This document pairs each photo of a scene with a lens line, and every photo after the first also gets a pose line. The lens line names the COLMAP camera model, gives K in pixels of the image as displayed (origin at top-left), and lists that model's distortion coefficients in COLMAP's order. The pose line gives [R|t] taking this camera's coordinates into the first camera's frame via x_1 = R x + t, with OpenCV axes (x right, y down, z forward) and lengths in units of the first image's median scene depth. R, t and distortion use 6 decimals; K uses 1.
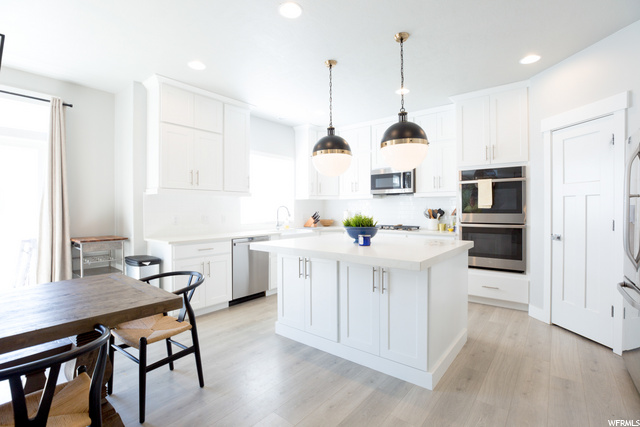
lens RADIAL K [[298.9, 0, 320.0], [0, 298.9, 213.5], [0, 0, 1]] dist [-0.001248, 0.000321]
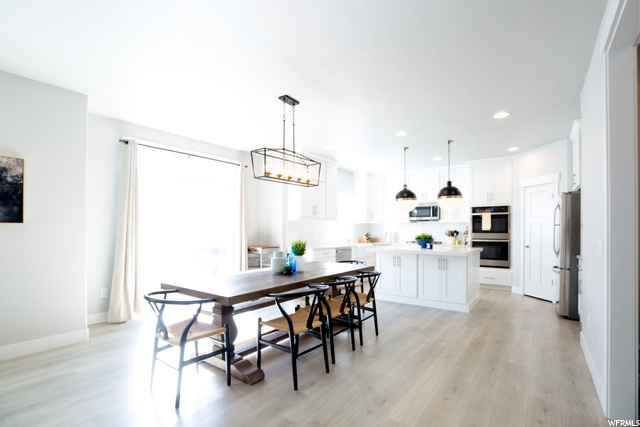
lens RADIAL K [[302.9, 0, 321.0], [0, 302.9, 232.7], [0, 0, 1]] dist [-0.000267, -0.000048]
pose [[0.999082, 0.004388, 0.042615, -0.467420], [-0.004228, 0.999984, -0.003832, 0.007691], [-0.042631, 0.003649, 0.999084, -0.686241]]
